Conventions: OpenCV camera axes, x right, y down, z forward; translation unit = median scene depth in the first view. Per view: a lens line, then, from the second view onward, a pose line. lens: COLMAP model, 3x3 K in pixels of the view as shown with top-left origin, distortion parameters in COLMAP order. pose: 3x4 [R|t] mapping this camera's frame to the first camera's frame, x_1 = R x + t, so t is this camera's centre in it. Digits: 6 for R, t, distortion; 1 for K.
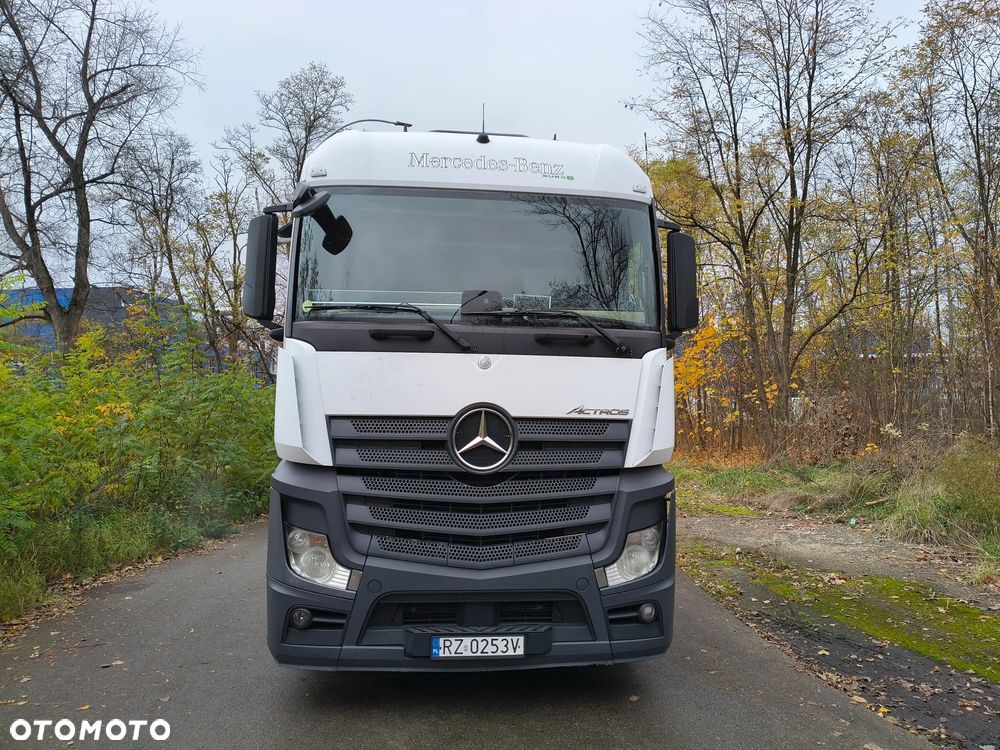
lens RADIAL K [[749.3, 0, 513.7], [0, 749.3, 368.4], [0, 0, 1]] dist [0.028958, -0.043169]
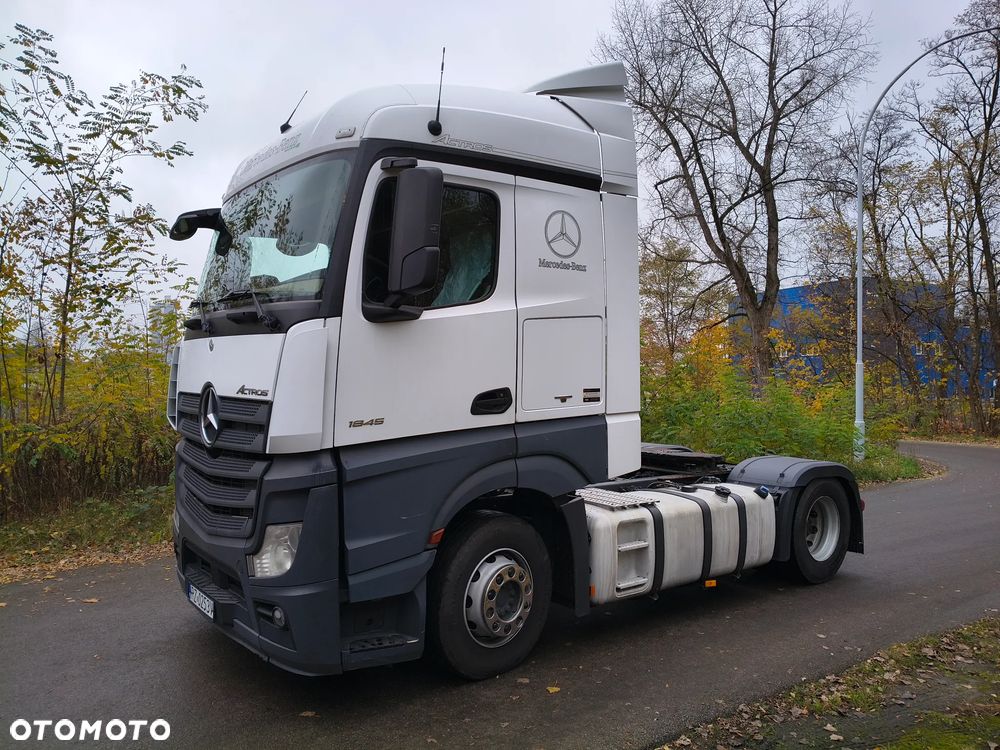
lens RADIAL K [[749.3, 0, 500.1], [0, 749.3, 371.6], [0, 0, 1]] dist [0.028958, -0.043169]
pose [[0.525093, -0.011685, -0.850965, 1.110492], [0.027380, 0.999620, 0.003169, 0.038364], [0.850605, -0.024963, 0.525213, 0.781585]]
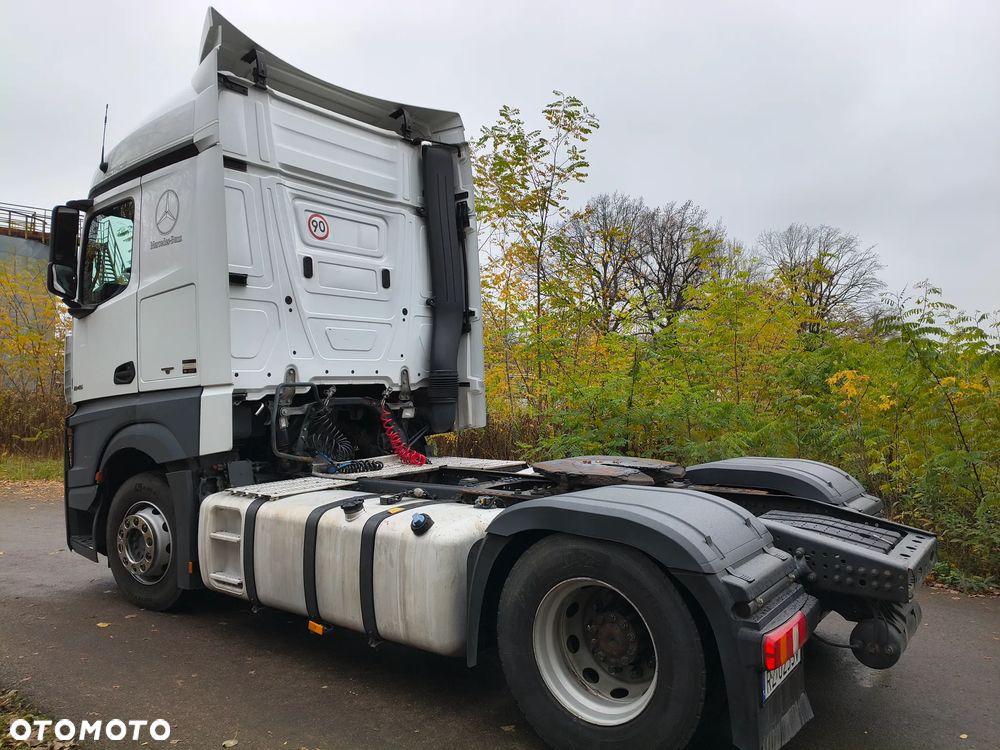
lens RADIAL K [[746.2, 0, 503.9], [0, 746.2, 373.3], [0, 0, 1]] dist [0.030384, -0.066303]
pose [[-0.678773, -0.015591, -0.734183, 0.699893], [0.028168, 0.998486, -0.047246, 0.160757], [0.733808, -0.052750, -0.677306, 2.638759]]
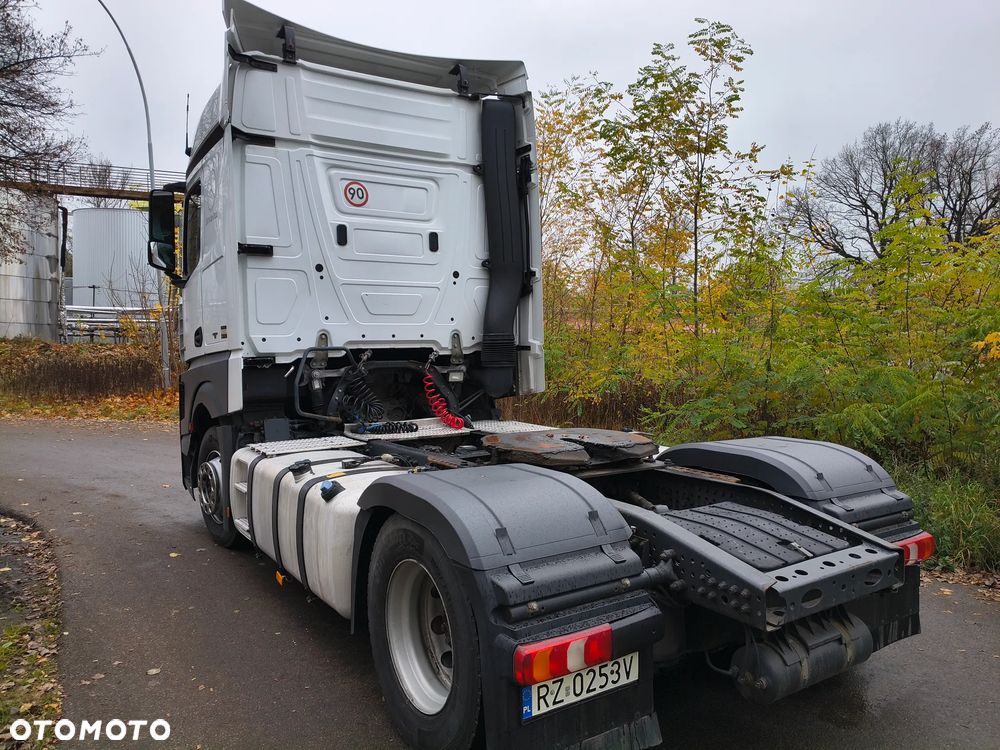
lens RADIAL K [[746.2, 0, 509.0], [0, 746.2, 382.8], [0, 0, 1]] dist [0.030384, -0.066303]
pose [[-0.886730, 0.020640, -0.461826, 0.346894], [0.013627, 0.999736, 0.018517, 0.150953], [0.462086, 0.010127, -0.886777, 2.848913]]
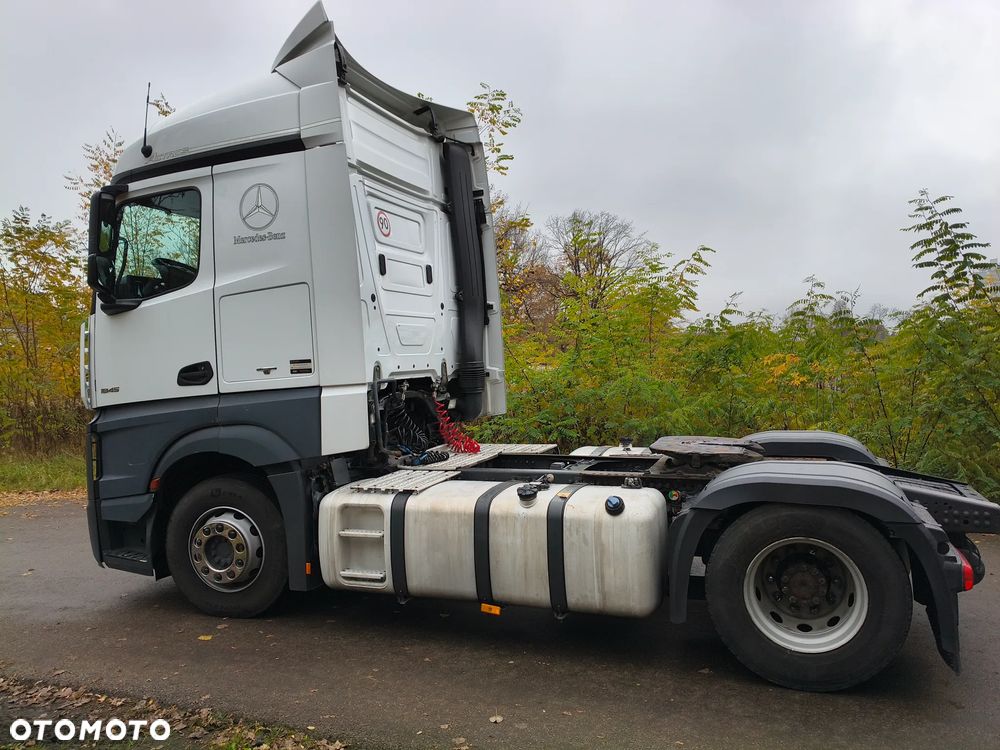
lens RADIAL K [[746.2, 0, 500.8], [0, 746.2, 371.7], [0, 0, 1]] dist [0.030384, -0.066303]
pose [[-0.442973, 0.018921, -0.896335, 1.061346], [0.057457, 0.998321, -0.007321, 0.116441], [0.894692, -0.054744, -0.443317, 2.283504]]
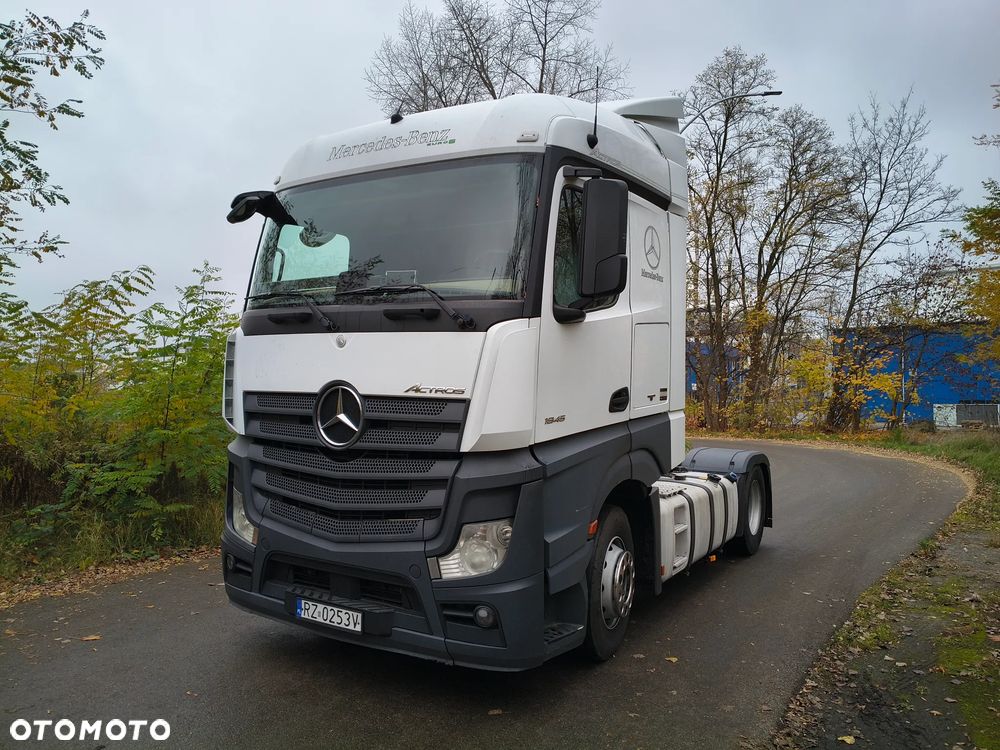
lens RADIAL K [[749.3, 0, 509.9], [0, 749.3, 371.9], [0, 0, 1]] dist [0.028958, -0.043169]
pose [[0.795780, -0.008958, -0.605519, 0.764266], [0.016606, 0.999837, 0.007033, 0.030690], [0.605358, -0.015652, 0.795800, 0.322596]]
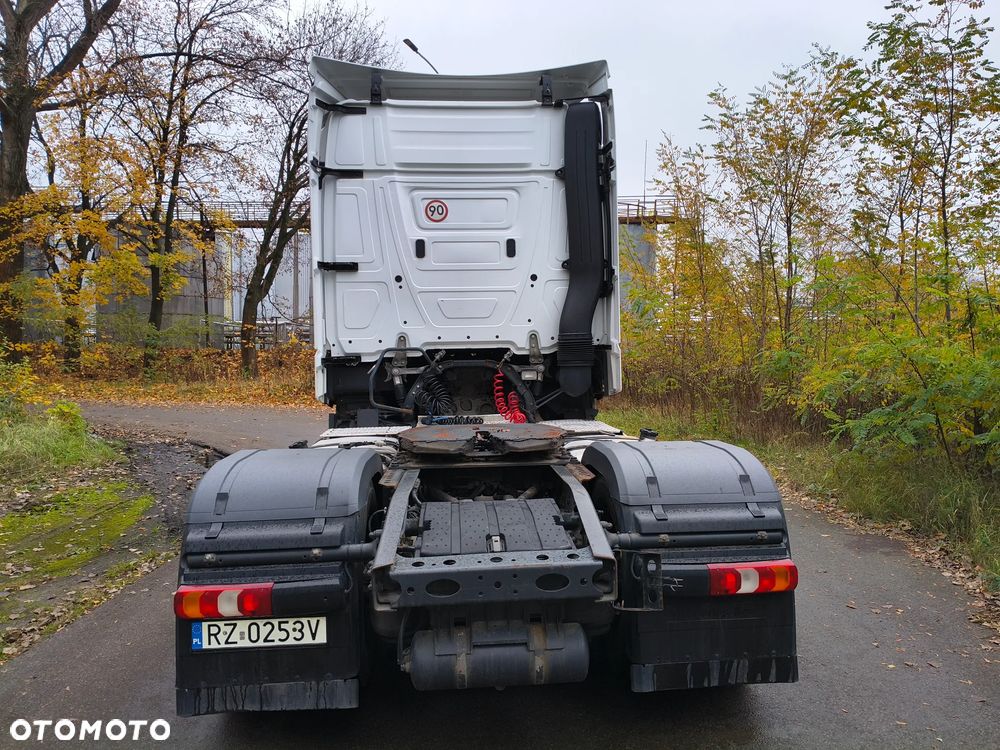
lens RADIAL K [[746.2, 0, 508.1], [0, 746.2, 383.7], [0, 0, 1]] dist [0.030384, -0.066303]
pose [[-0.999769, 0.004091, 0.021105, -0.211639], [0.004201, 0.999978, 0.005146, 0.172926], [-0.021083, 0.005234, -0.999764, 3.023383]]
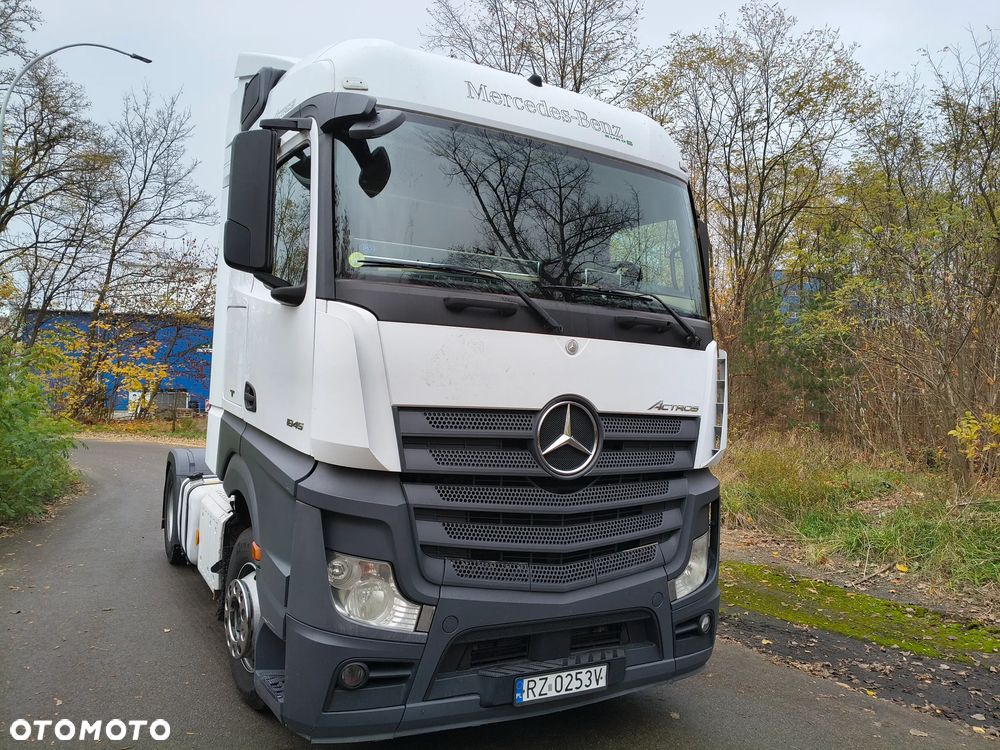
lens RADIAL K [[749.3, 0, 502.1], [0, 749.3, 375.7], [0, 0, 1]] dist [0.028958, -0.043169]
pose [[0.921103, 0.035614, 0.387687, -0.437051], [-0.044658, 0.998899, 0.014342, 0.016125], [-0.386750, -0.030523, 0.921679, 0.253755]]
